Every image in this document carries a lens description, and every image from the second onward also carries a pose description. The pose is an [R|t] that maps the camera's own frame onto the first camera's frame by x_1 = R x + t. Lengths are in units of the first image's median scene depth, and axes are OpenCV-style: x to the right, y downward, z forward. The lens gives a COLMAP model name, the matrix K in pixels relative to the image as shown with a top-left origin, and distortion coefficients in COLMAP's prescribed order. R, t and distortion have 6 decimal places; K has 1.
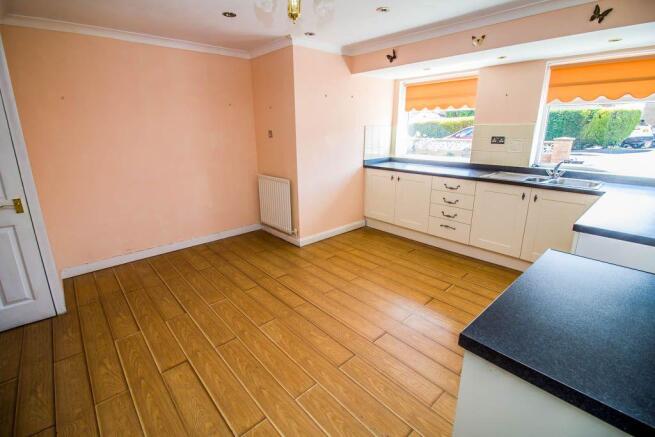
lens RADIAL K [[300.3, 0, 325.0], [0, 300.3, 209.2], [0, 0, 1]] dist [0.002713, -0.014299]
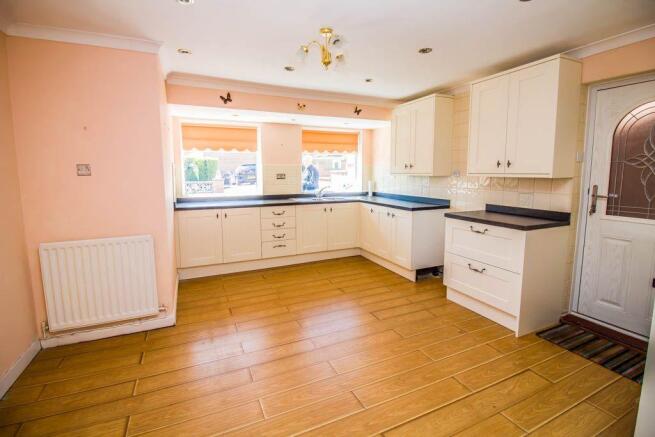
lens RADIAL K [[300.3, 0, 325.0], [0, 300.3, 209.2], [0, 0, 1]] dist [0.002713, -0.014299]
pose [[0.297559, -0.108327, 0.948538, -0.692906], [0.247831, 0.968247, 0.032833, -0.083447], [-0.921975, 0.225307, 0.314957, 0.432161]]
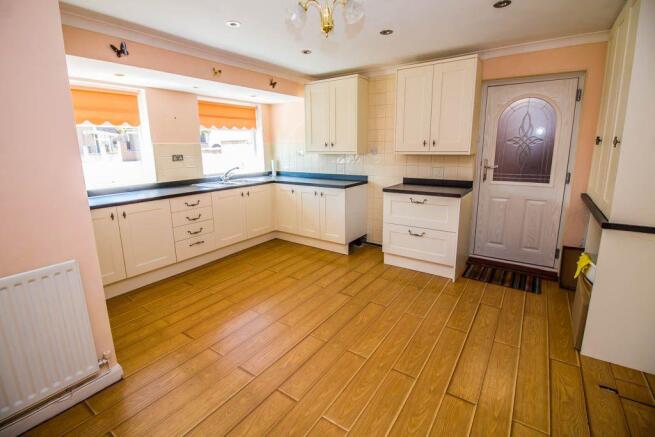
lens RADIAL K [[300.3, 0, 325.0], [0, 300.3, 209.2], [0, 0, 1]] dist [0.002713, -0.014299]
pose [[-0.228797, -0.187306, 0.955285, -0.649394], [0.267890, 0.931312, 0.246767, -0.187436], [-0.935888, 0.312370, -0.162904, 0.755744]]
